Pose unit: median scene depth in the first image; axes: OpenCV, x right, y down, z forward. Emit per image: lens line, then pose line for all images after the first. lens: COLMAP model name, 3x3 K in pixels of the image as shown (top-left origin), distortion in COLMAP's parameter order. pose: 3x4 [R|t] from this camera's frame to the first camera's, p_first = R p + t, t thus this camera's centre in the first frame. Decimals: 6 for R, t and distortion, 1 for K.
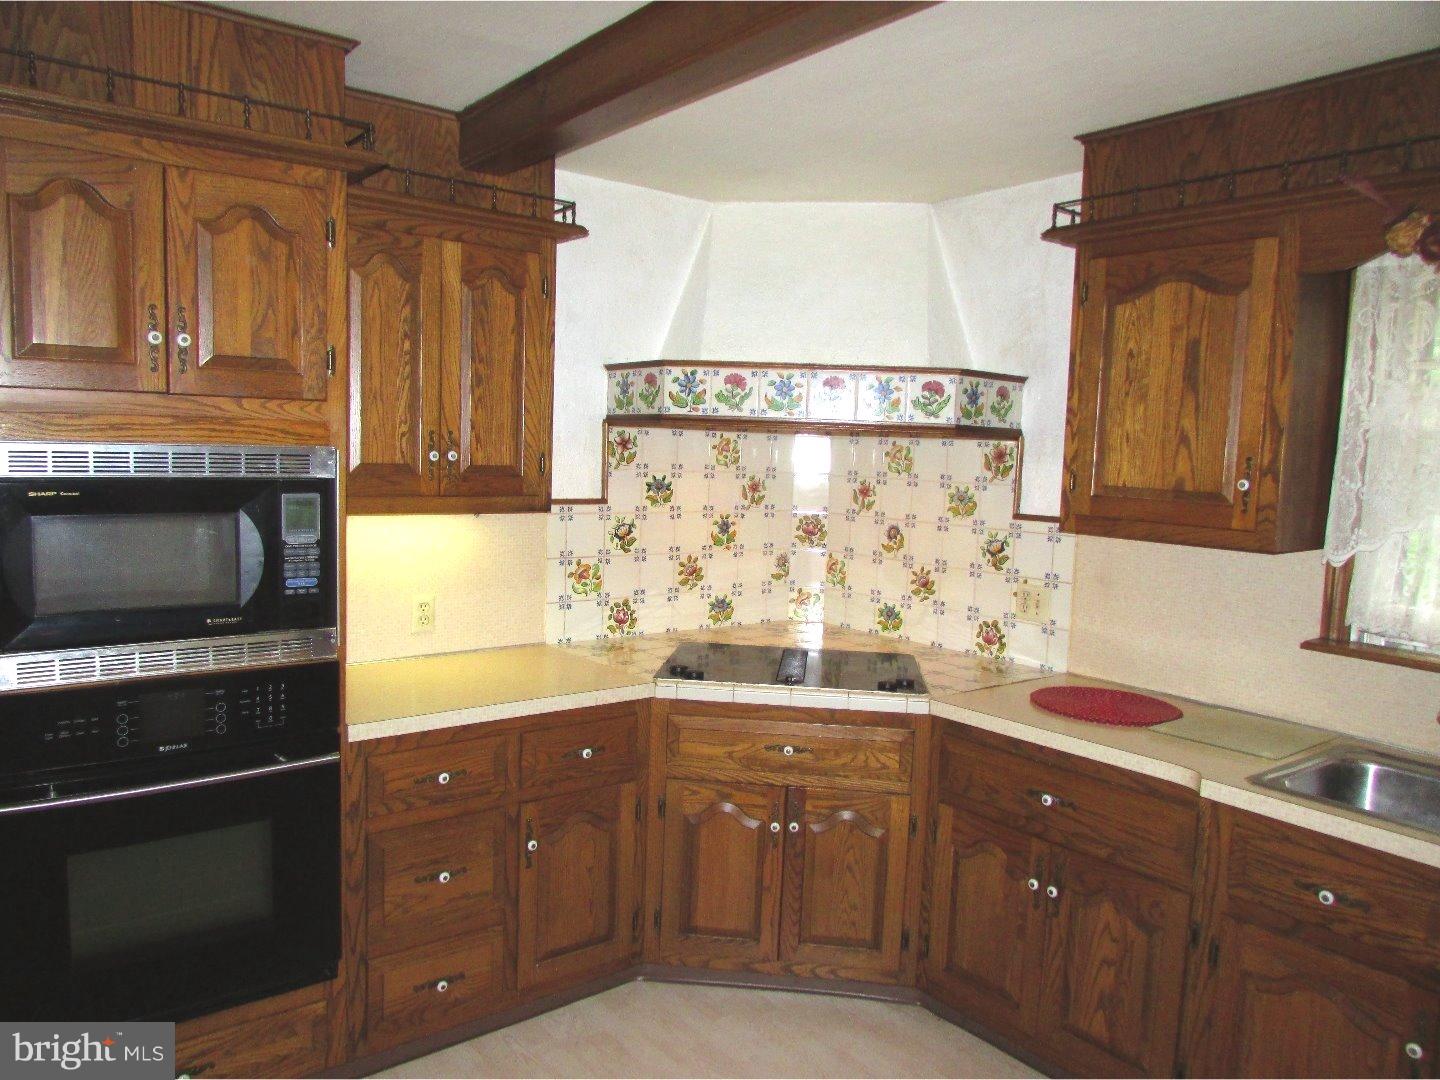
lens RADIAL K [[1025.8, 0, 713.8], [0, 1025.8, 536.2], [0, 0, 1]] dist [-0.008959, 0.004919]
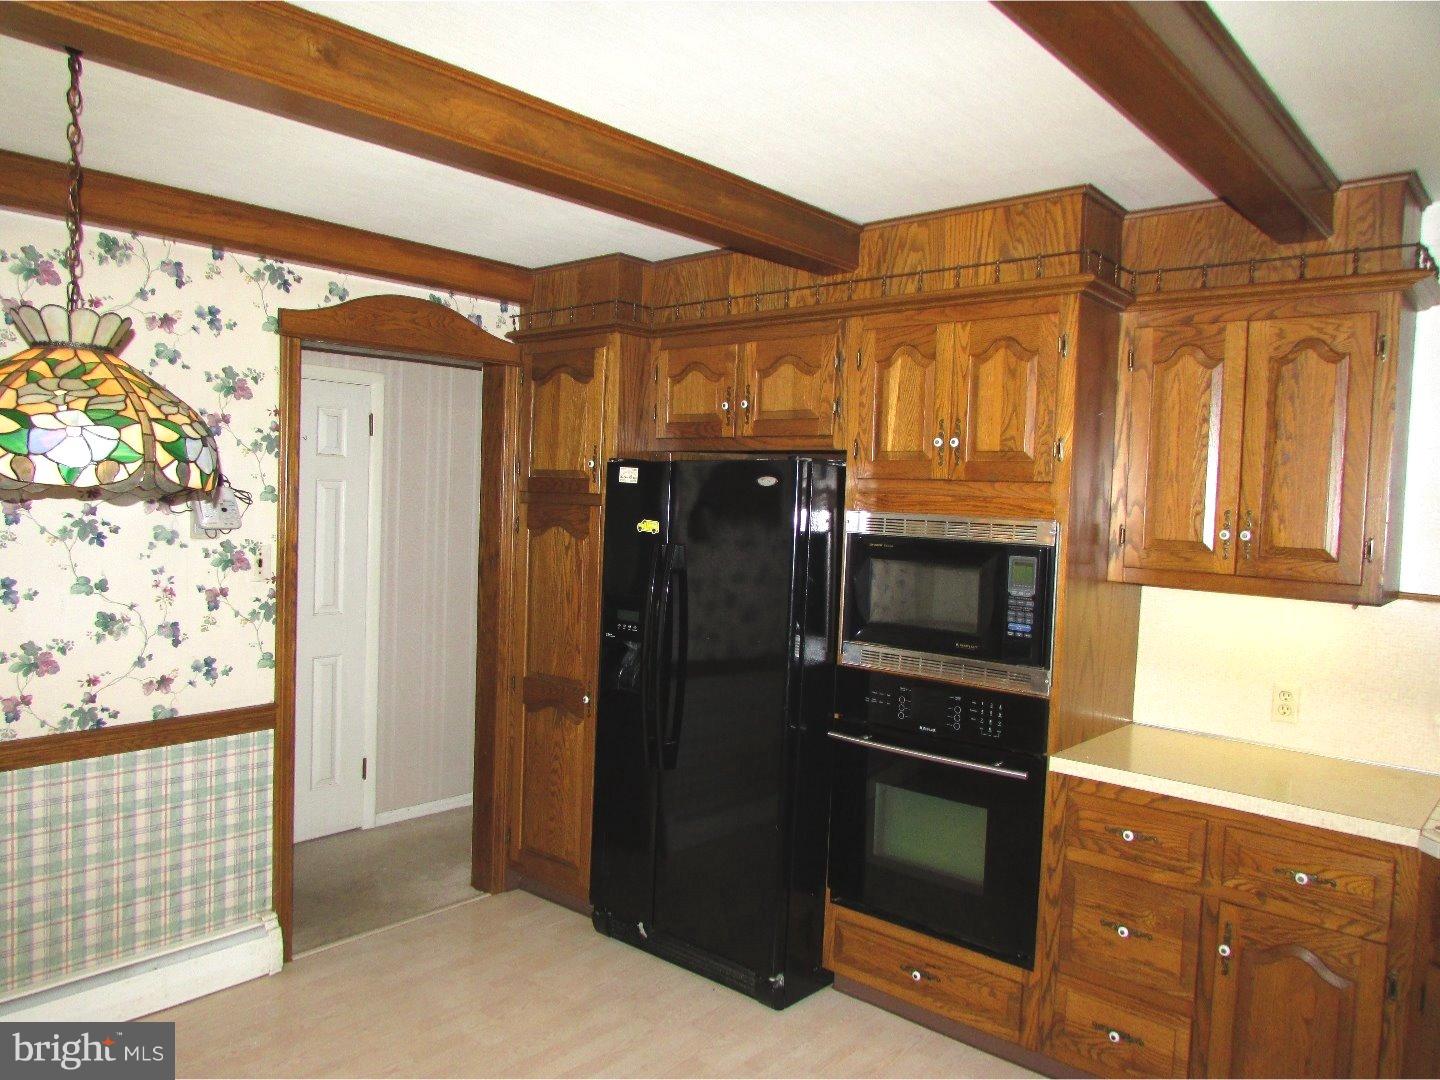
lens RADIAL K [[1025.8, 0, 719.2], [0, 1025.8, 543.2], [0, 0, 1]] dist [-0.008959, 0.004919]
pose [[0.207863, 0.025748, -0.977819, 0.572108], [-0.118847, 0.992912, 0.000881, -0.011112], [0.970911, 0.116027, 0.209449, 0.287543]]
